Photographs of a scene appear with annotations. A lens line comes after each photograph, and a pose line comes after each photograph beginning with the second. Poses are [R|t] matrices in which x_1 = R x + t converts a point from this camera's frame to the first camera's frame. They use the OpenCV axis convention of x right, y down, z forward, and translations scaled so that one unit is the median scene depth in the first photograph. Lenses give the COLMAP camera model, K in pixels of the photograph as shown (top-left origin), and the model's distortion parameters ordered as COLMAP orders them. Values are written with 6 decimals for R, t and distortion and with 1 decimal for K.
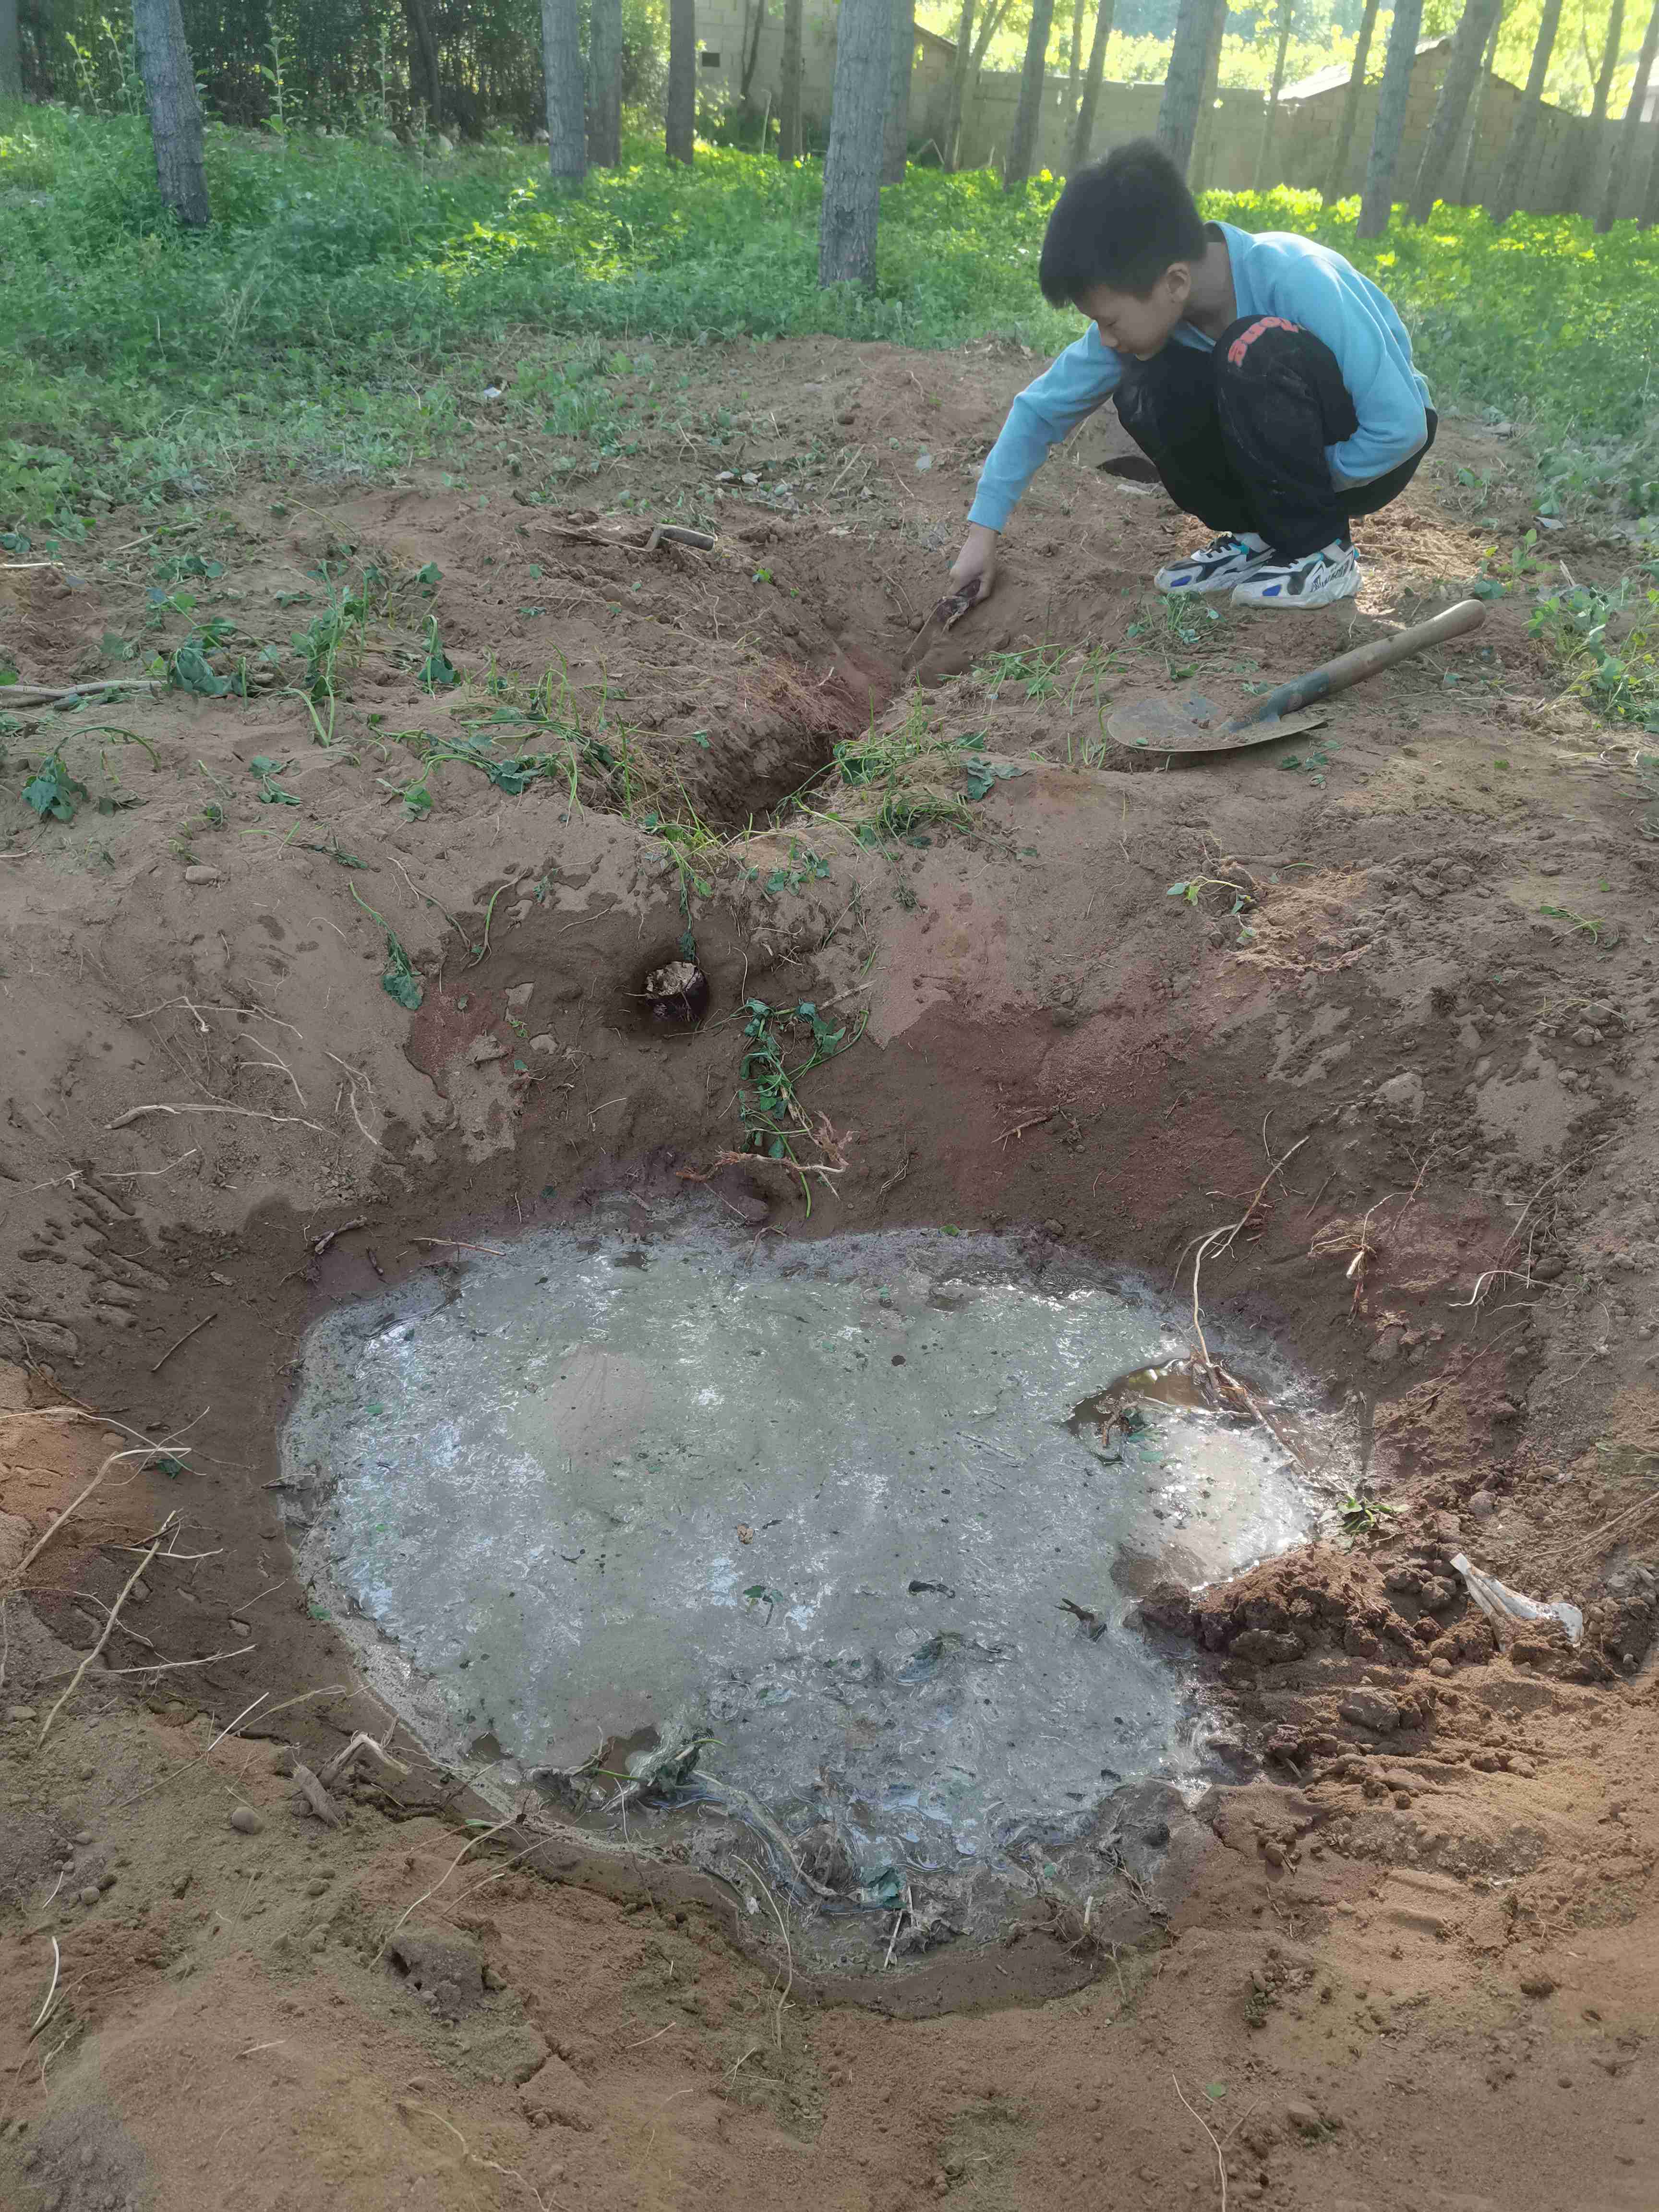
lens RADIAL K [[1644.6, 0, 829.5], [0, 1644.6, 1106.0], [0, 0, 1]] dist [0.054405, -0.048861]
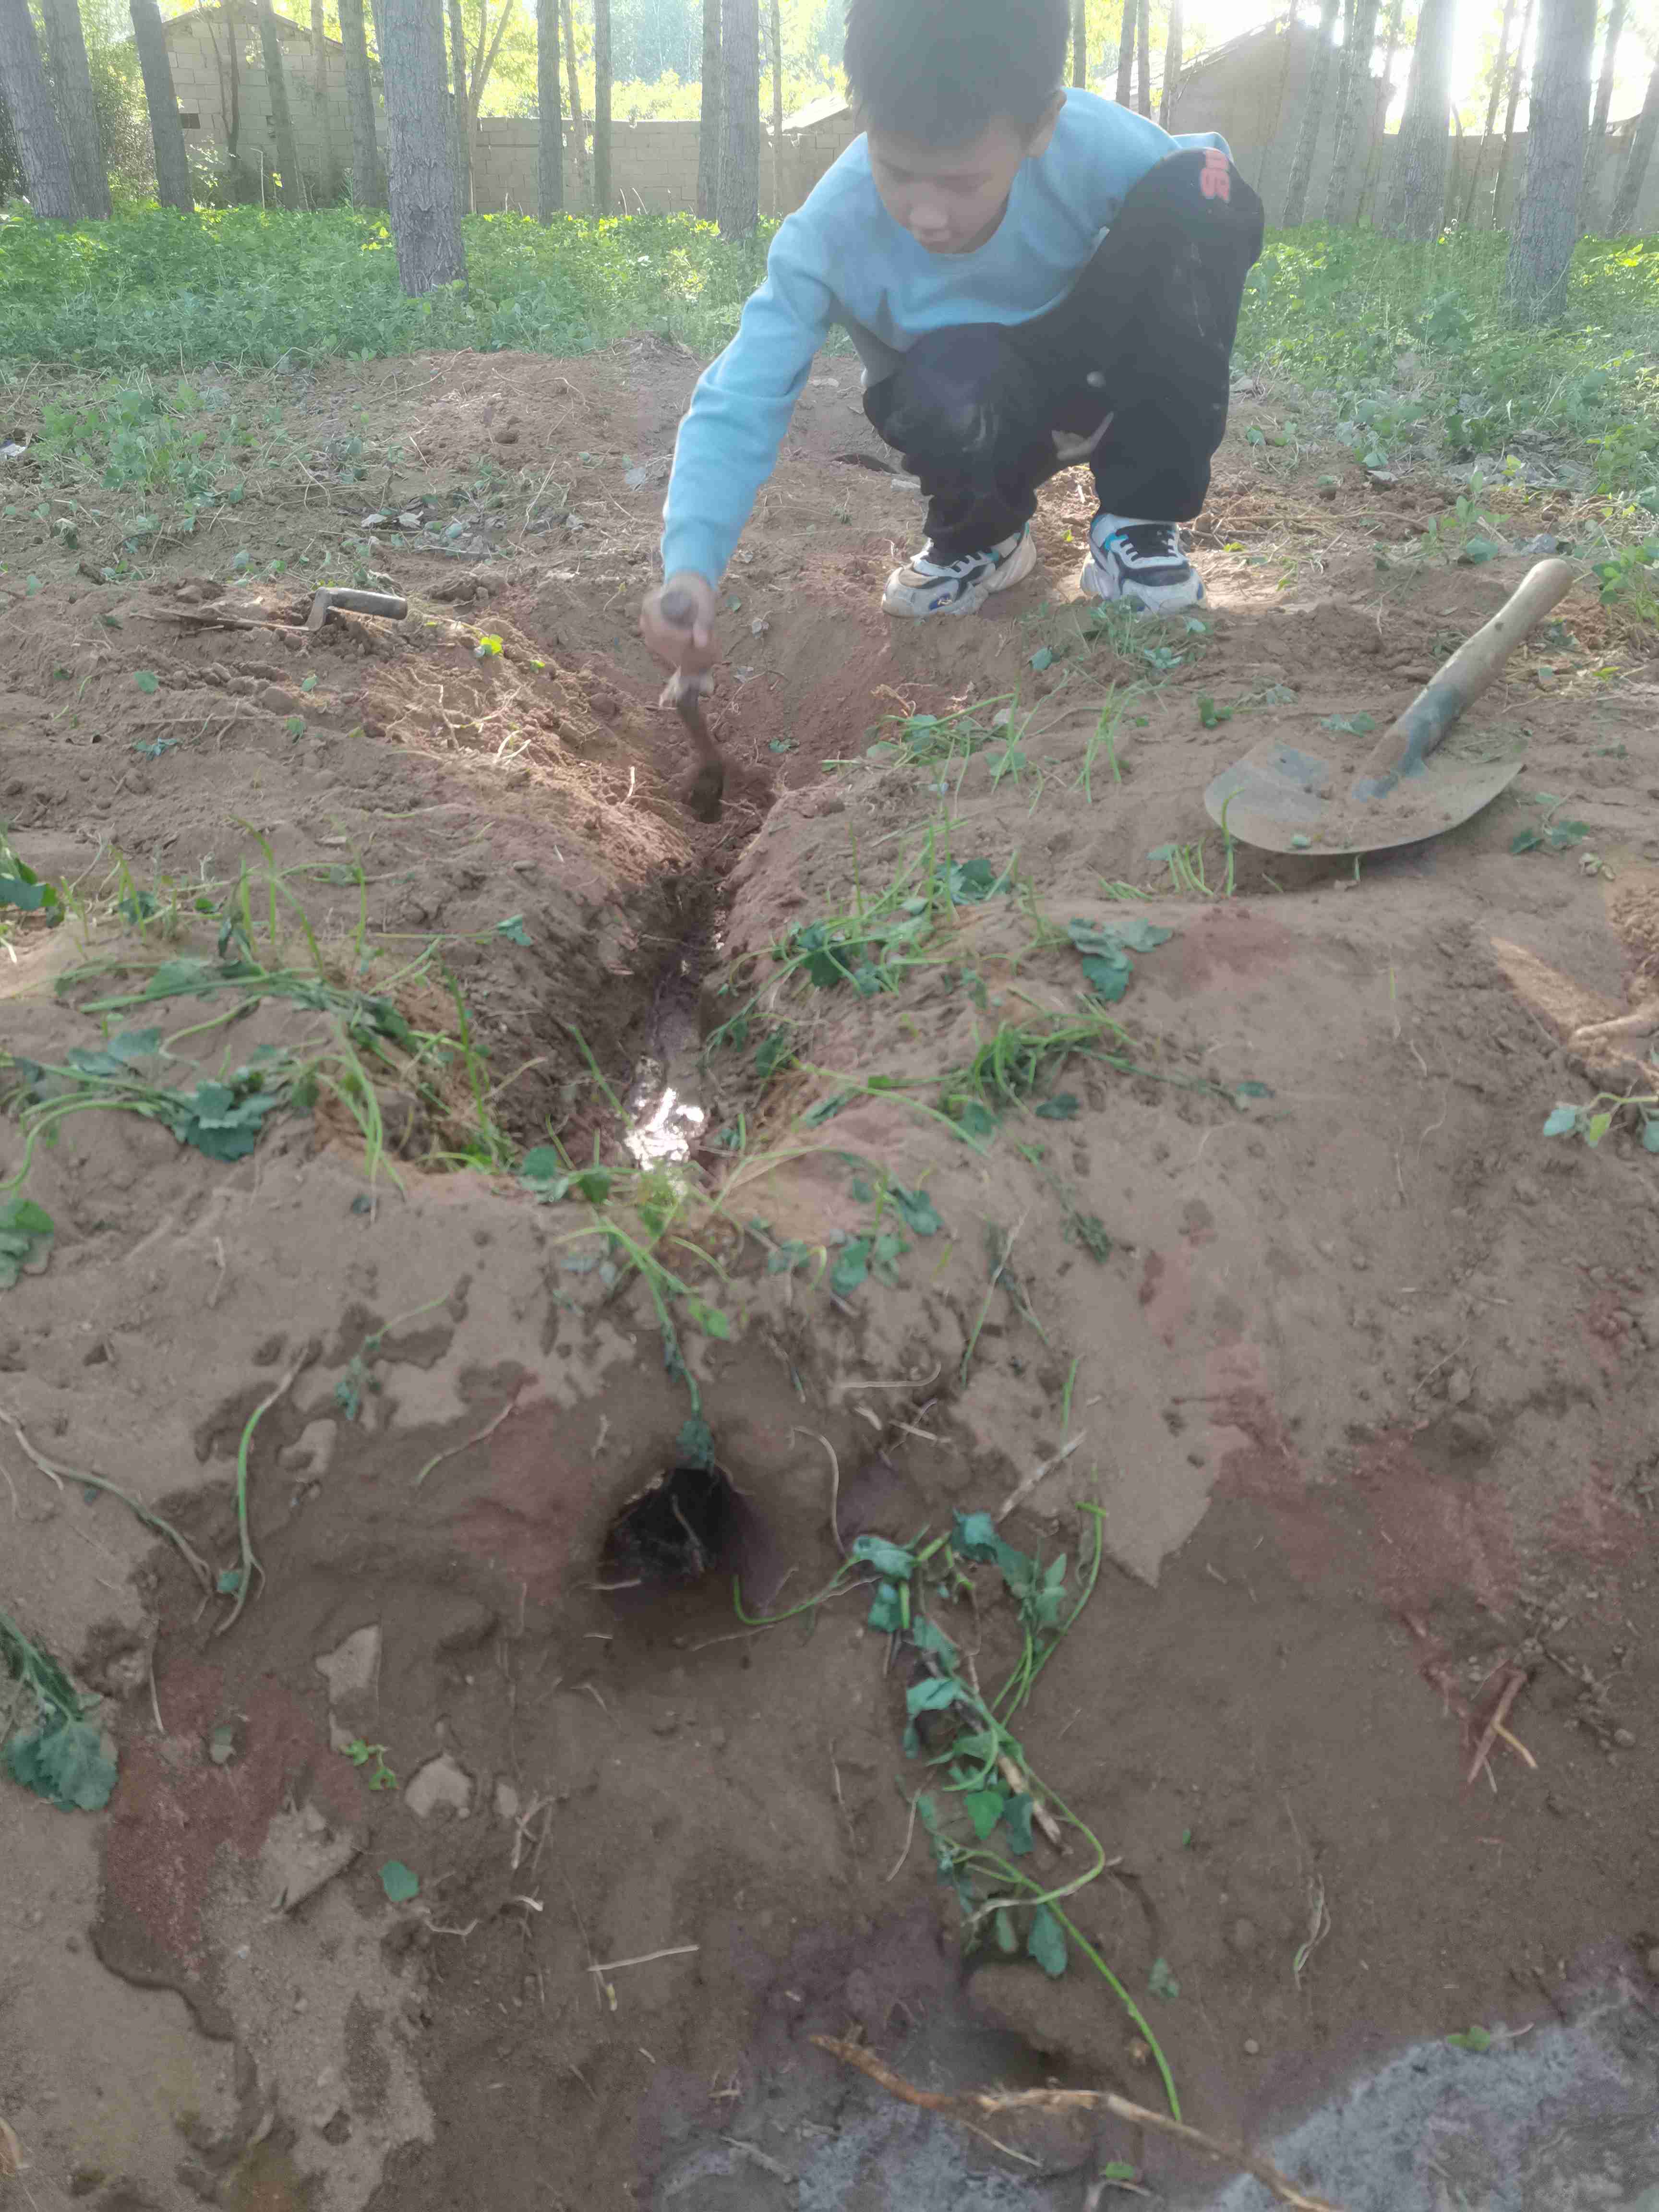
lens RADIAL K [[1644.6, 0, 829.5], [0, 1644.6, 1106.0], [0, 0, 1]] dist [0.054405, -0.048861]
pose [[0.964781, -0.174347, 0.196981, -0.110159], [0.178849, 0.983863, -0.005156, -0.160098], [-0.192903, 0.040204, 0.980394, 0.471930]]
